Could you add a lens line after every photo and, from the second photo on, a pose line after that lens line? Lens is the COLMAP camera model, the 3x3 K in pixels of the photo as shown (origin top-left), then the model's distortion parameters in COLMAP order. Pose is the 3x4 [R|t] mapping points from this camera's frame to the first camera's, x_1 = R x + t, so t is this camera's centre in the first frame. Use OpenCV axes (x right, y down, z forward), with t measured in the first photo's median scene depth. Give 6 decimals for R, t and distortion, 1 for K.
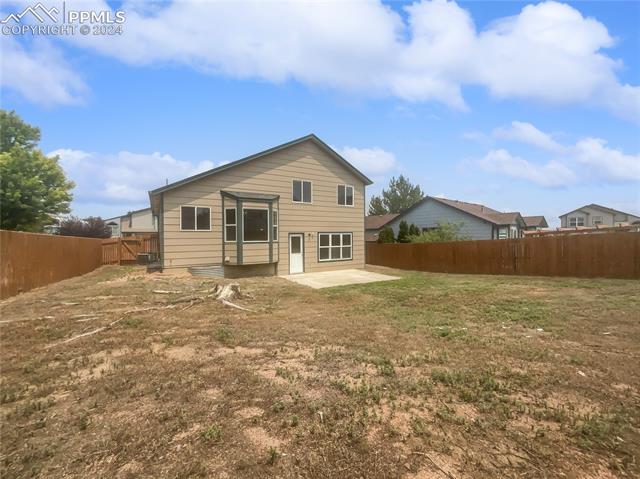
lens RADIAL K [[246.2, 0, 320.0], [0, 246.2, 239.5], [0, 0, 1]] dist [0.000388, 0.000254]
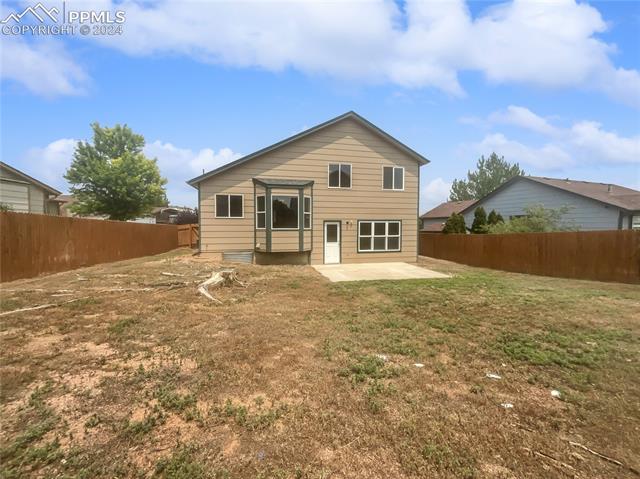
lens RADIAL K [[246.2, 0, 320.0], [0, 246.2, 239.5], [0, 0, 1]] dist [0.000388, 0.000254]
pose [[0.952873, 0.025654, -0.302284, 0.146534], [-0.012343, 0.998871, 0.045865, 0.002831], [0.303119, -0.039972, 0.952114, 0.090033]]
